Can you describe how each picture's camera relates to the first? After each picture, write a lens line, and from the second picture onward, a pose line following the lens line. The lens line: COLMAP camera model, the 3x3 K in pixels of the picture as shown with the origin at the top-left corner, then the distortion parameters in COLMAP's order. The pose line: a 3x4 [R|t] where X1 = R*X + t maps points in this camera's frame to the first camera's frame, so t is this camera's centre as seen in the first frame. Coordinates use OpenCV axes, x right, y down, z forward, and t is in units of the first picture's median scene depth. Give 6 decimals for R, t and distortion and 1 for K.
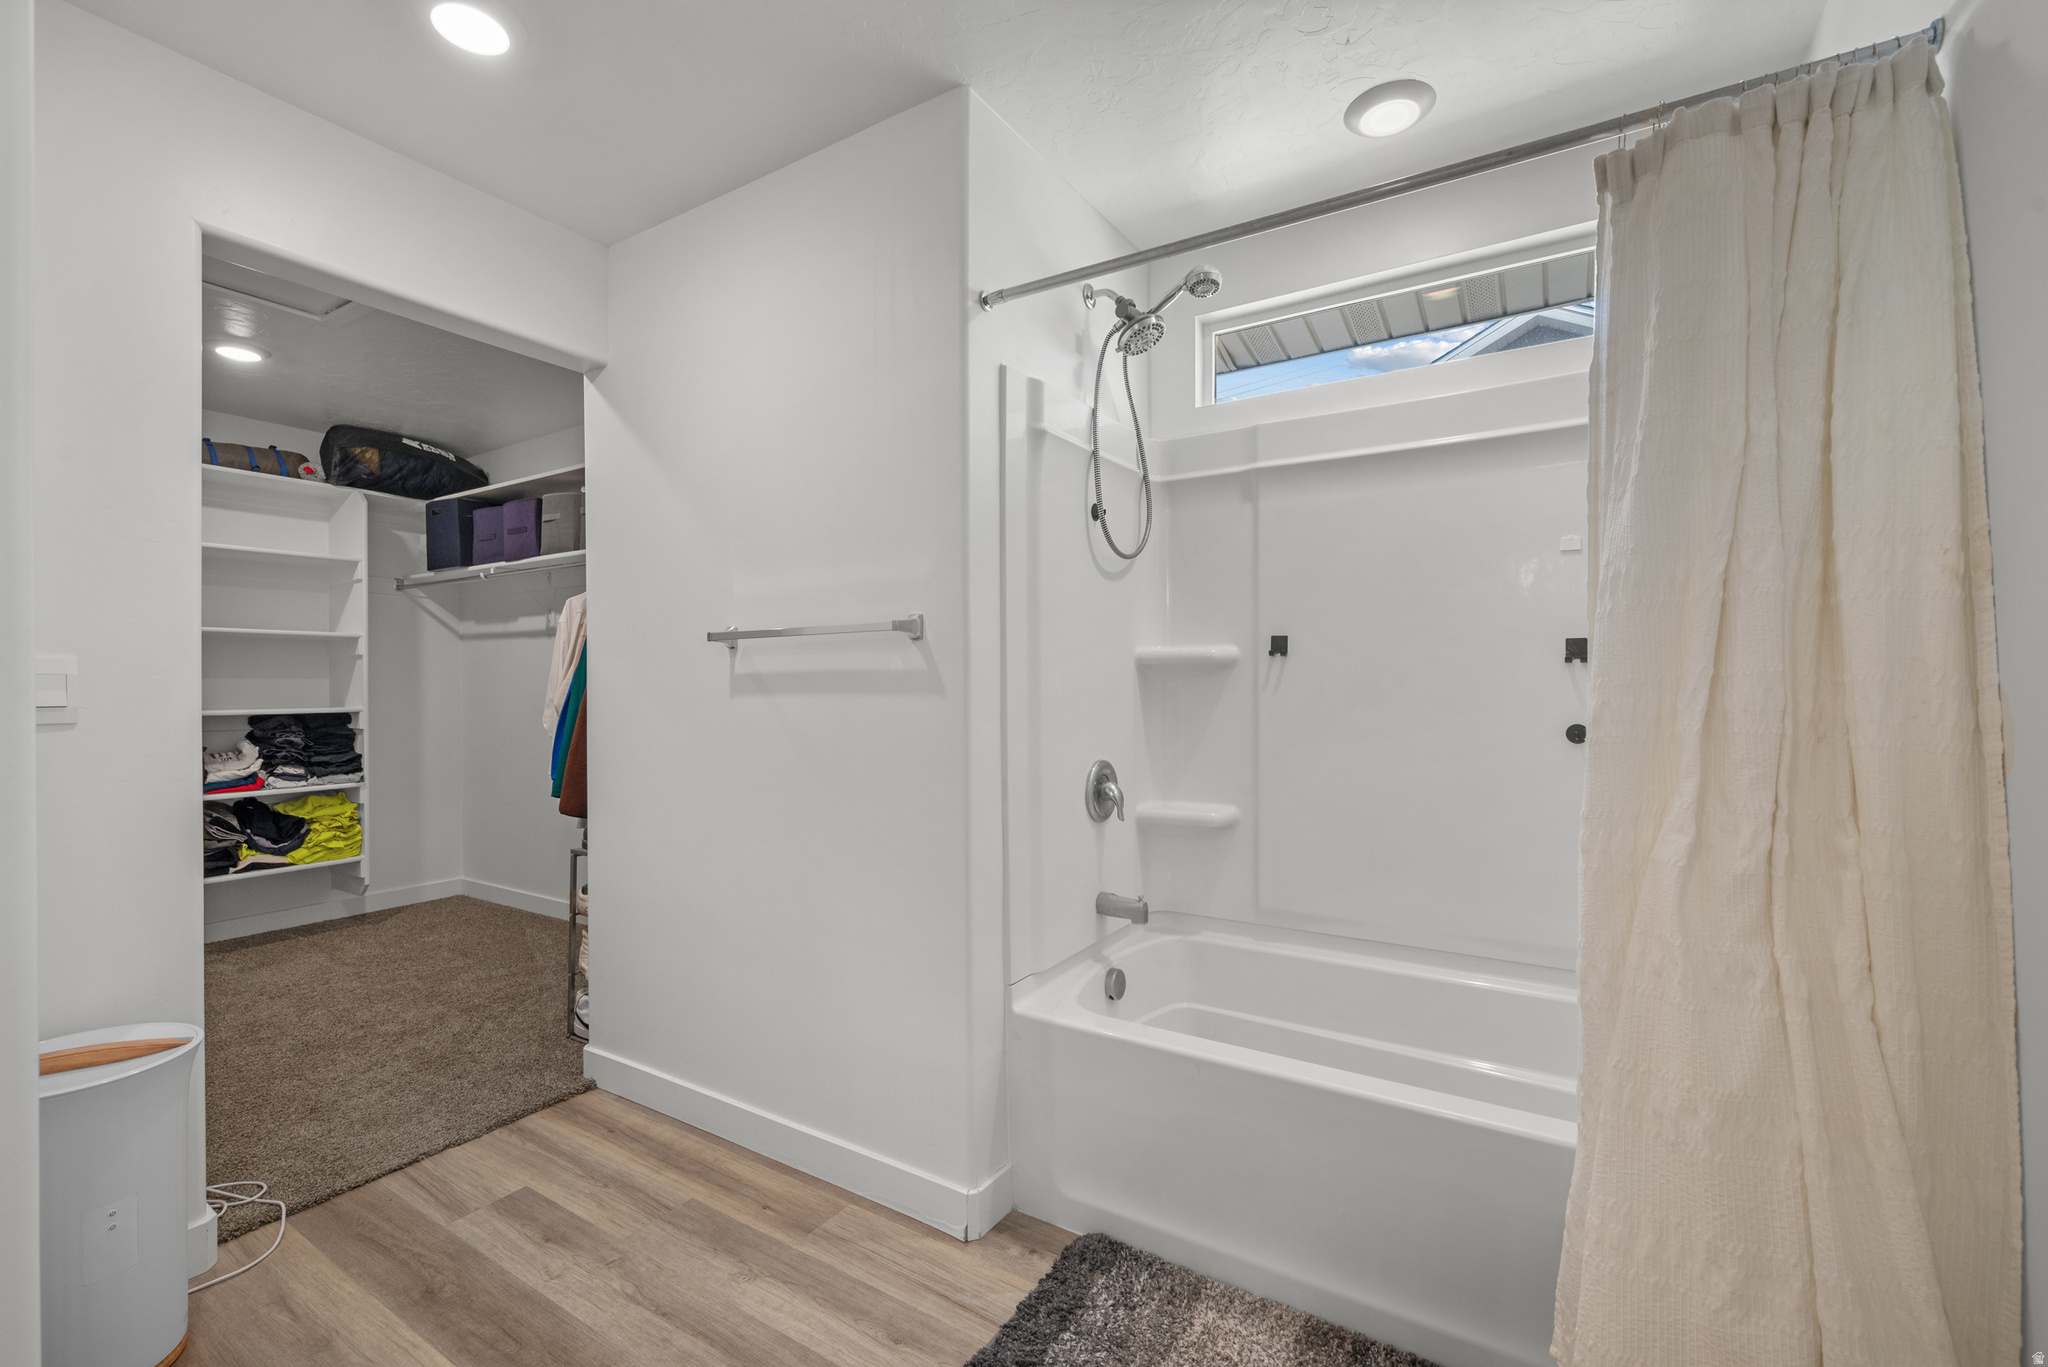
lens RADIAL K [[863.8, 0, 1025.3], [0, 863.8, 688.3], [0, 0, 1]] dist [-0.000321, -0.000004]
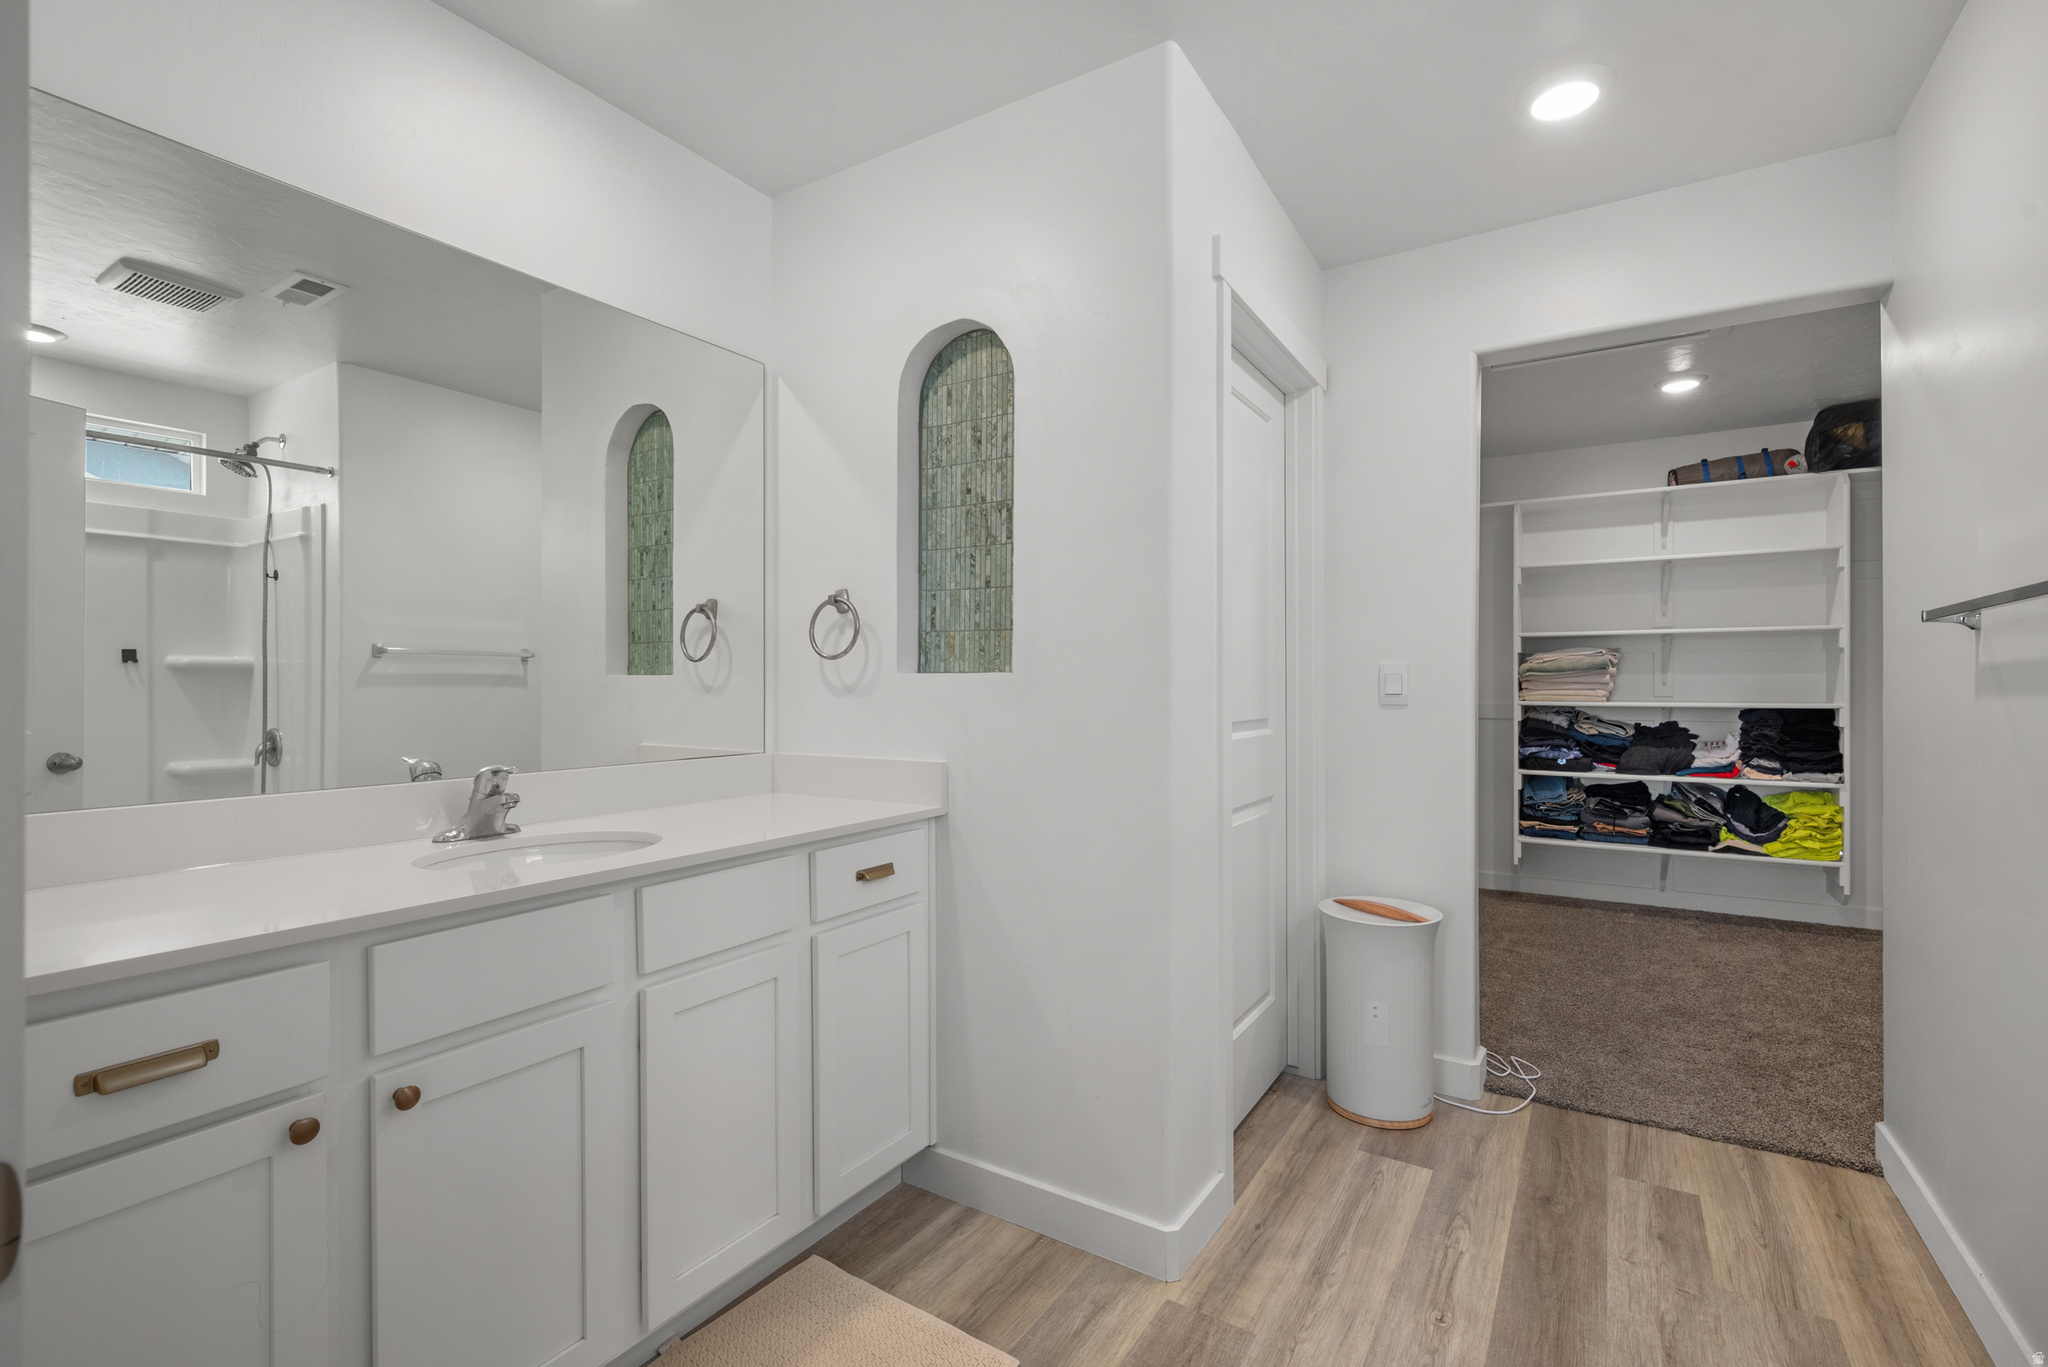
lens RADIAL K [[914.1, 0, 1027.6], [0, 914.1, 682.1], [0, 0, 1]] dist [0.001872, -0.000005]
pose [[-0.005822, 0.001802, -0.999981, 0.242994], [-0.003263, 0.999993, 0.001821, -0.000579], [0.999978, 0.003273, -0.005816, 0.132159]]
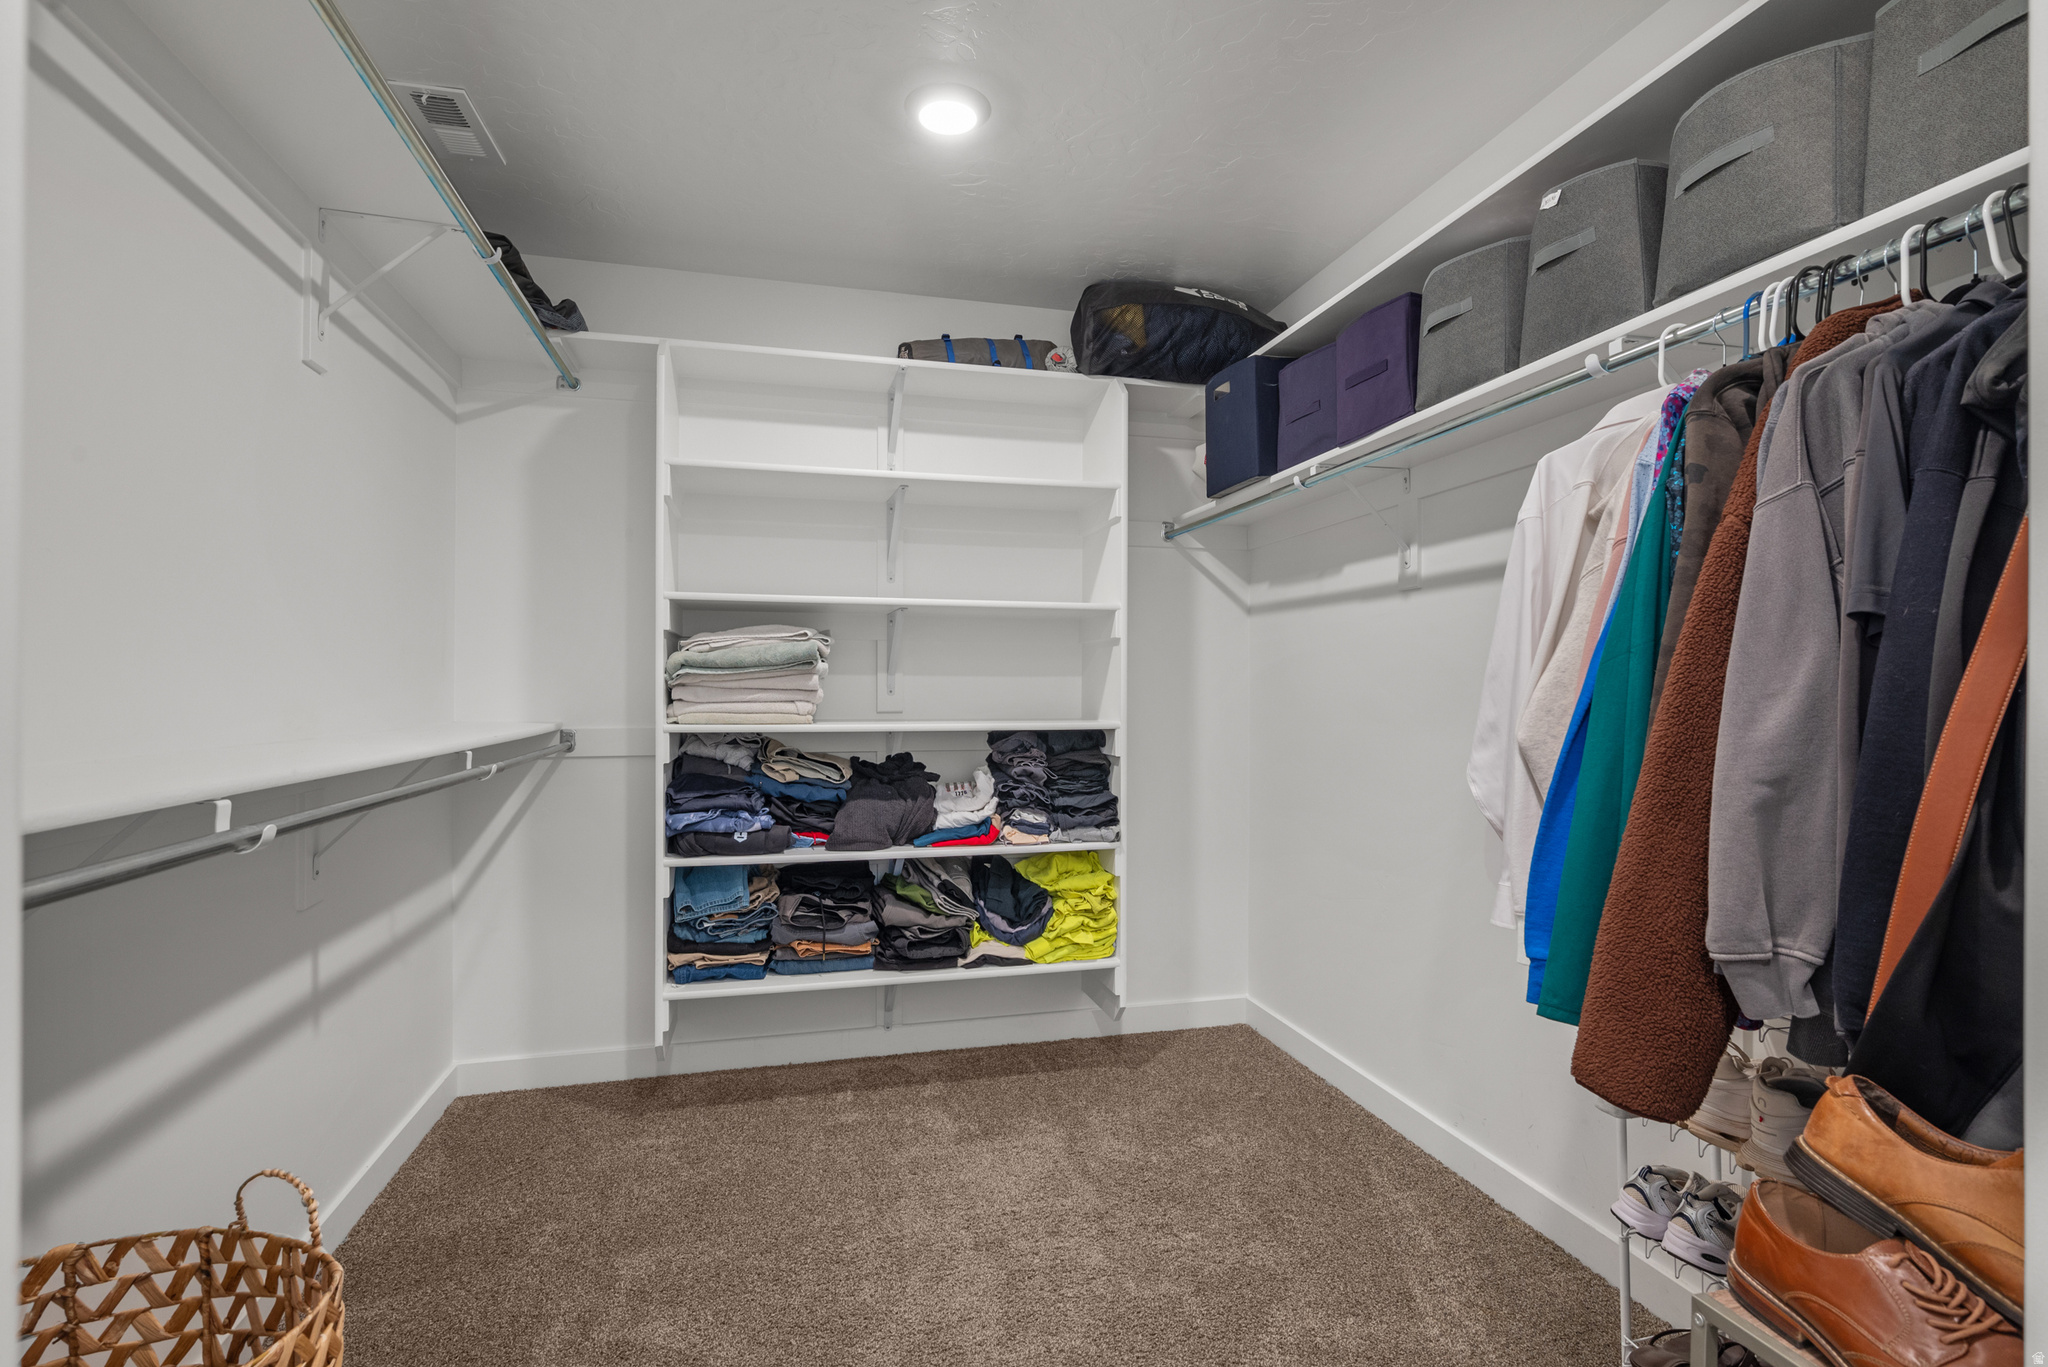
lens RADIAL K [[979.6, 0, 1025.7], [0, 979.6, 689.6], [0, 0, 1]] dist [-0.003912, 0.000145]
pose [[0.719978, 0.005458, -0.693975, -0.347056], [-0.007339, 0.999973, 0.000251, -0.000976], [0.693958, 0.004913, 0.719999, 0.473542]]
